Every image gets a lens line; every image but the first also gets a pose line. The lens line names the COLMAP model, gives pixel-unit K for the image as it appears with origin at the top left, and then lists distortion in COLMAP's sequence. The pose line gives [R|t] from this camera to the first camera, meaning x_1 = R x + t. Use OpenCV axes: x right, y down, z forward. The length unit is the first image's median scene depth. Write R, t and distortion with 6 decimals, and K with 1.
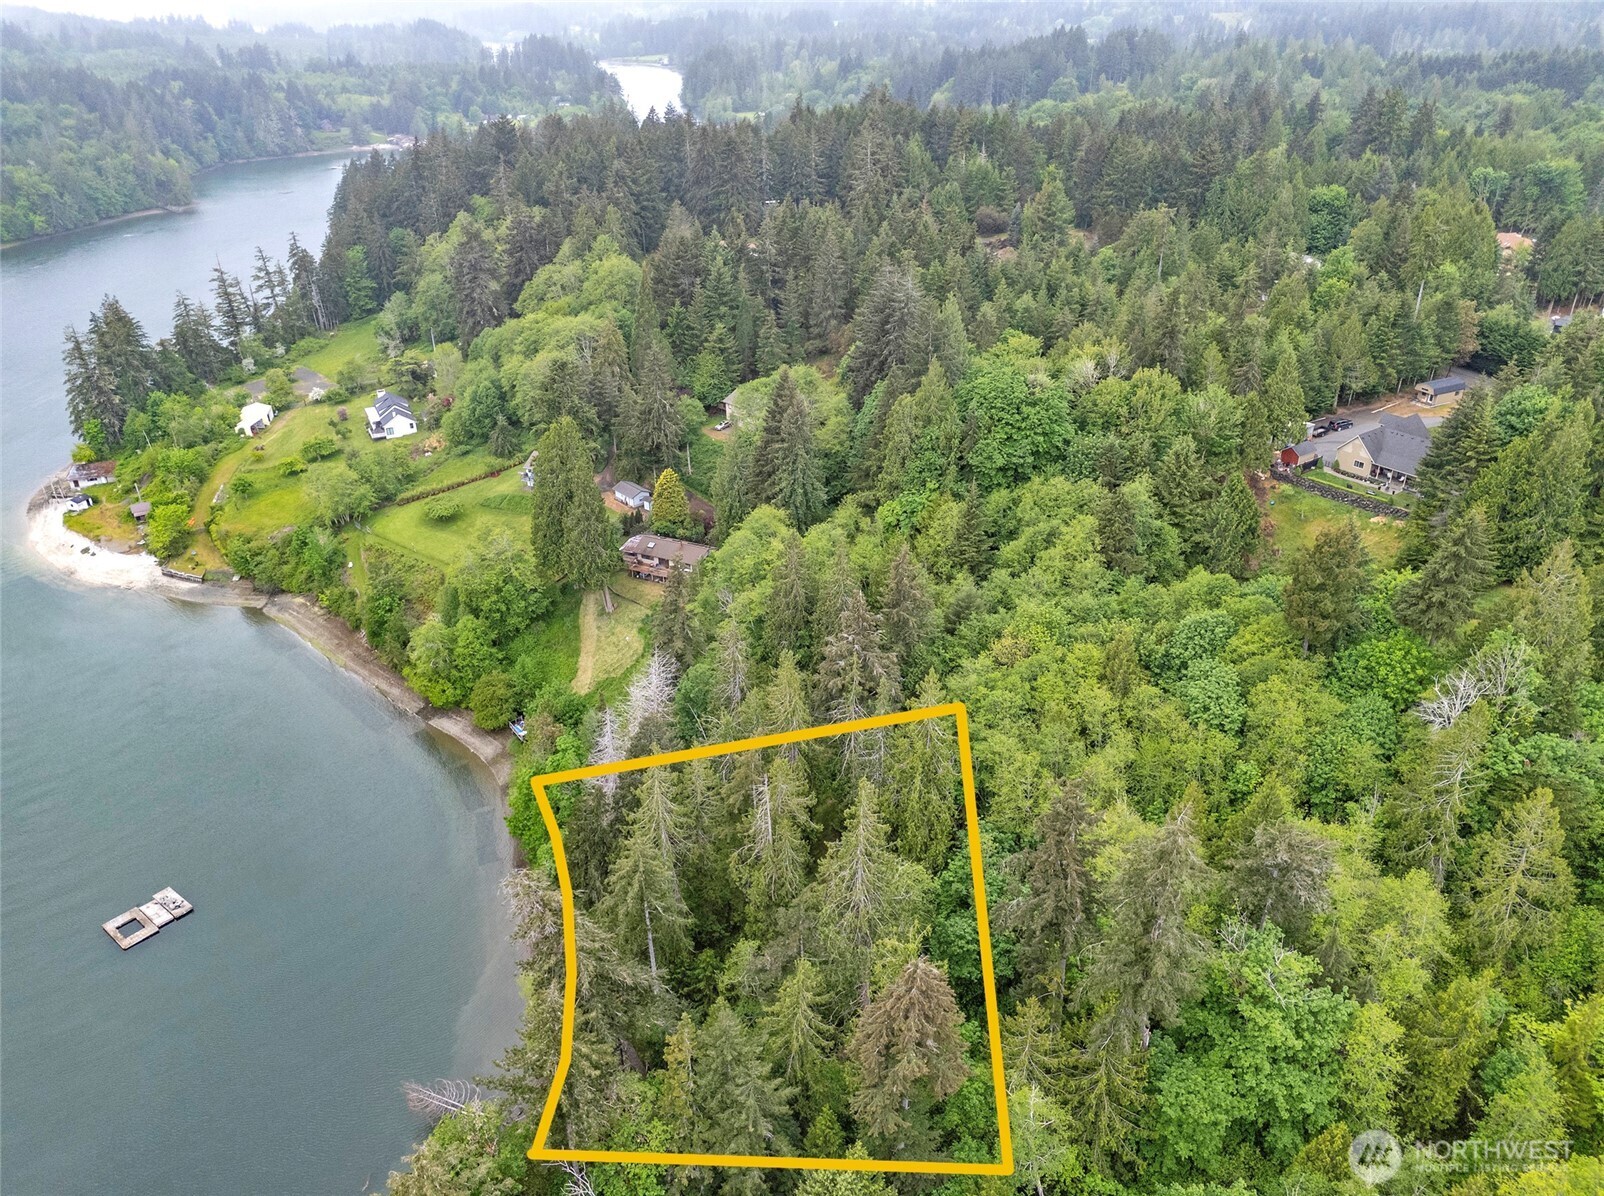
lens RADIAL K [[1182.3, 0, 803.5], [0, 1182.3, 611.9], [0, 0, 1]] dist [0.077202, -0.048684]
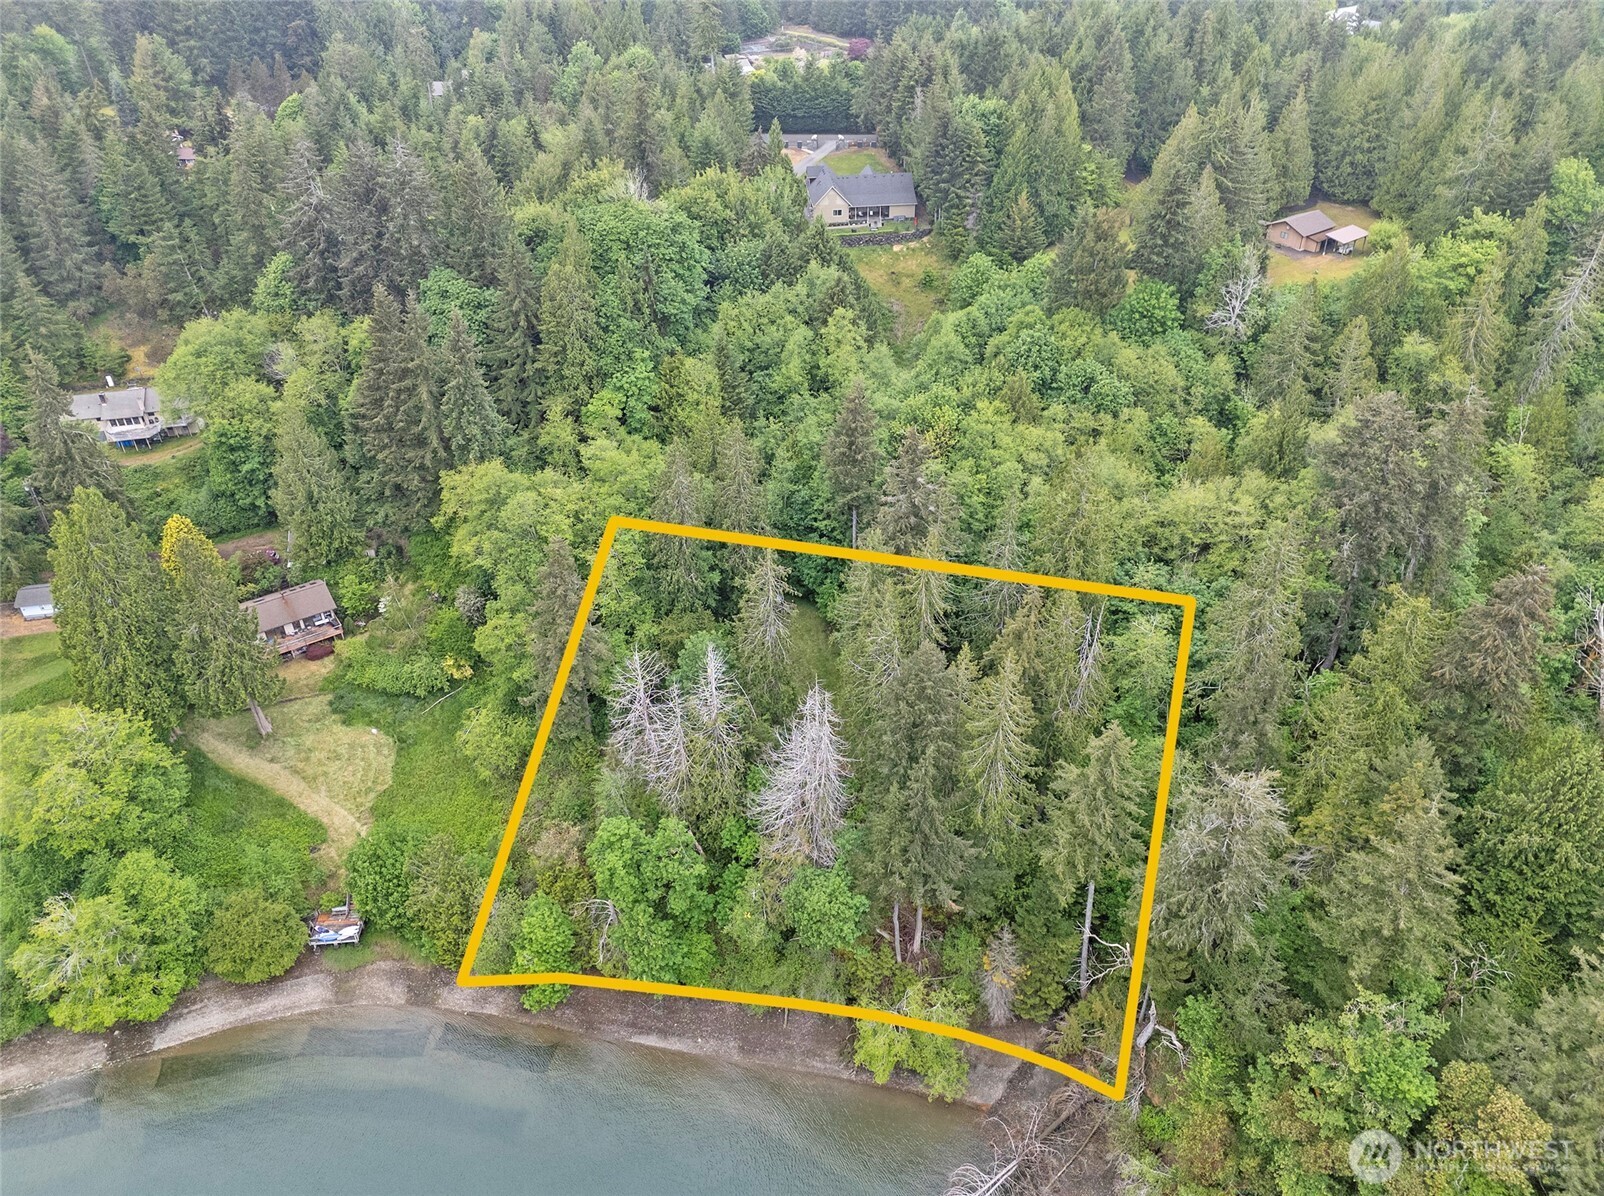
lens RADIAL K [[1182.3, 0, 795.3], [0, 1182.3, 602.4], [0, 0, 1]] dist [0.077202, -0.048684]
pose [[0.507174, -0.489966, 0.709019, -0.506031], [0.426111, 0.857648, 0.287871, -0.145002], [-0.749136, 0.156120, 0.643756, 0.368395]]
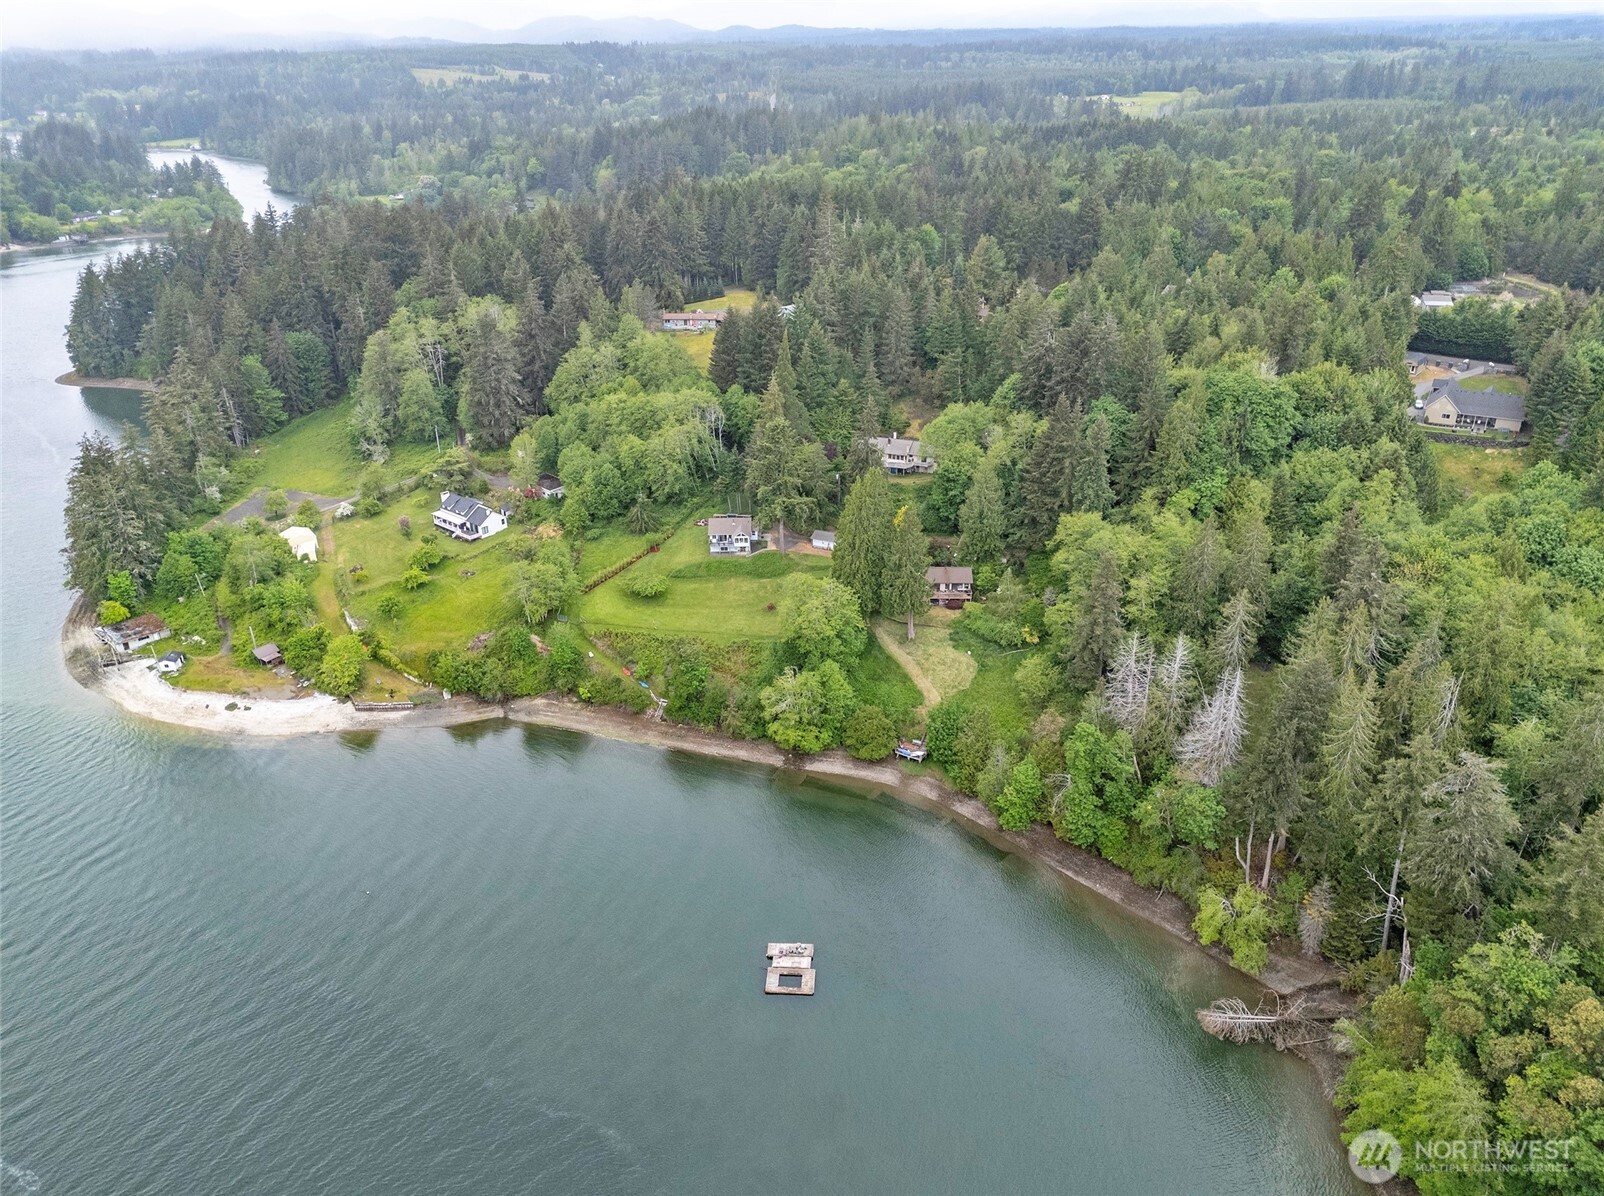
lens RADIAL K [[1182.3, 0, 795.8], [0, 1182.3, 607.8], [0, 0, 1]] dist [0.077202, -0.048684]
pose [[0.909782, -0.178853, 0.374579, -0.740322], [0.199594, 0.979732, -0.016976, -0.033655], [-0.363950, 0.090208, 0.927040, 0.024120]]
